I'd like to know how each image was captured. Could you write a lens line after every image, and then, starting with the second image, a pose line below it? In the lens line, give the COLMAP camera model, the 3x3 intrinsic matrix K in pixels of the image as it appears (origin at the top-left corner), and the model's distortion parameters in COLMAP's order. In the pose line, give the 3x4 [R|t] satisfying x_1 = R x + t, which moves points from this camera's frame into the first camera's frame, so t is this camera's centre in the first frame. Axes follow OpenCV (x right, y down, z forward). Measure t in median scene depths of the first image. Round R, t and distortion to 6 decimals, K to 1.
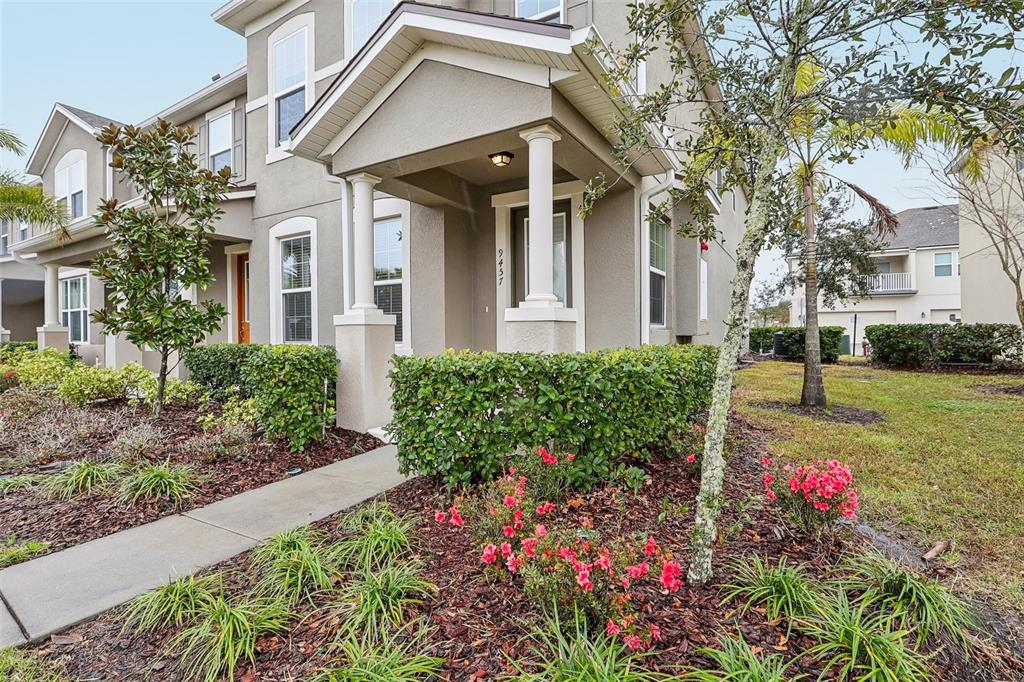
lens RADIAL K [[480.6, 0, 503.5], [0, 480.6, 332.8], [0, 0, 1]] dist [-0.012828, 0.000740]
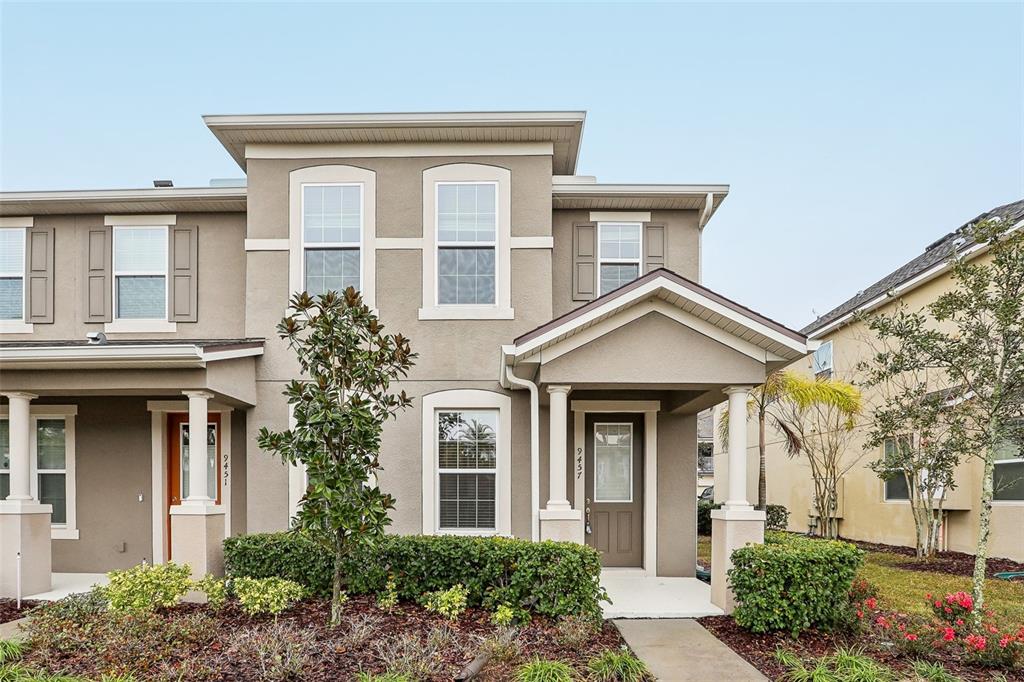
lens RADIAL K [[494.8, 0, 505.2], [0, 494.8, 490.1], [0, 0, 1]] dist [-0.005172, -0.000664]
pose [[0.867319, 0.015046, 0.497526, -0.840571], [-0.012519, 0.999886, -0.008414, -0.066356], [-0.497596, 0.001069, 0.867408, 0.057394]]
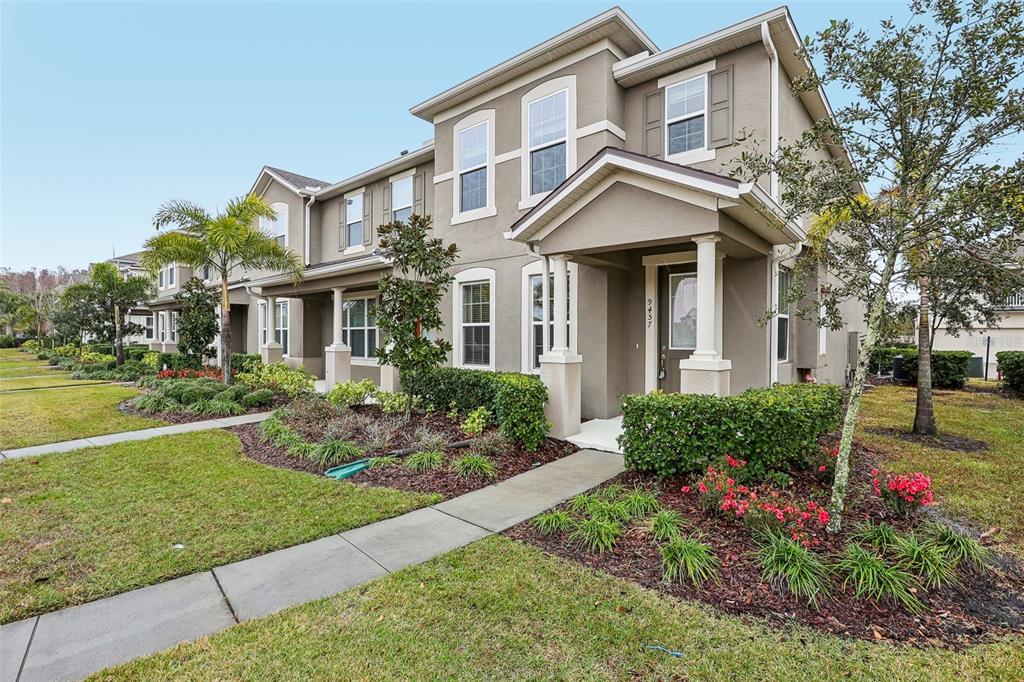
lens RADIAL K [[480.6, 0, 508.5], [0, 480.6, 339.6], [0, 0, 1]] dist [-0.012828, 0.000740]
pose [[0.985465, 0.012932, -0.169386, -0.175512], [-0.012744, 0.999916, 0.002198, -0.072405], [0.169400, -0.000008, 0.985547, -0.345344]]
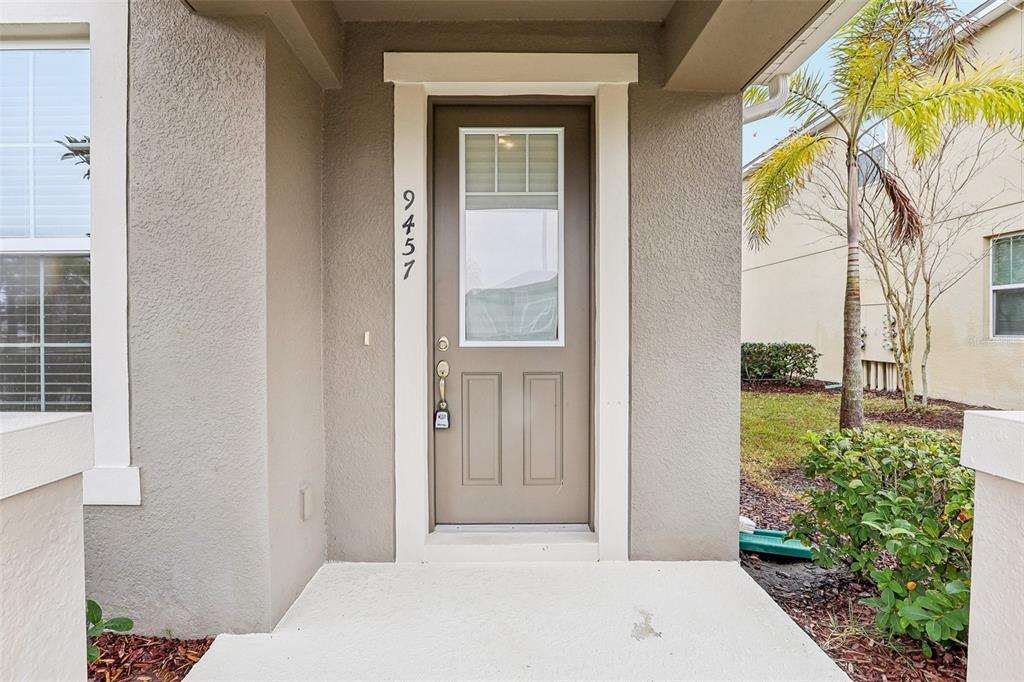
lens RADIAL K [[480.6, 0, 513.5], [0, 480.6, 332.4], [0, 0, 1]] dist [-0.012828, 0.000740]
pose [[0.846815, 0.006352, 0.531850, -0.161544], [-0.004504, 0.999978, -0.004770, -0.058813], [-0.531868, 0.001644, 0.846825, 0.679802]]
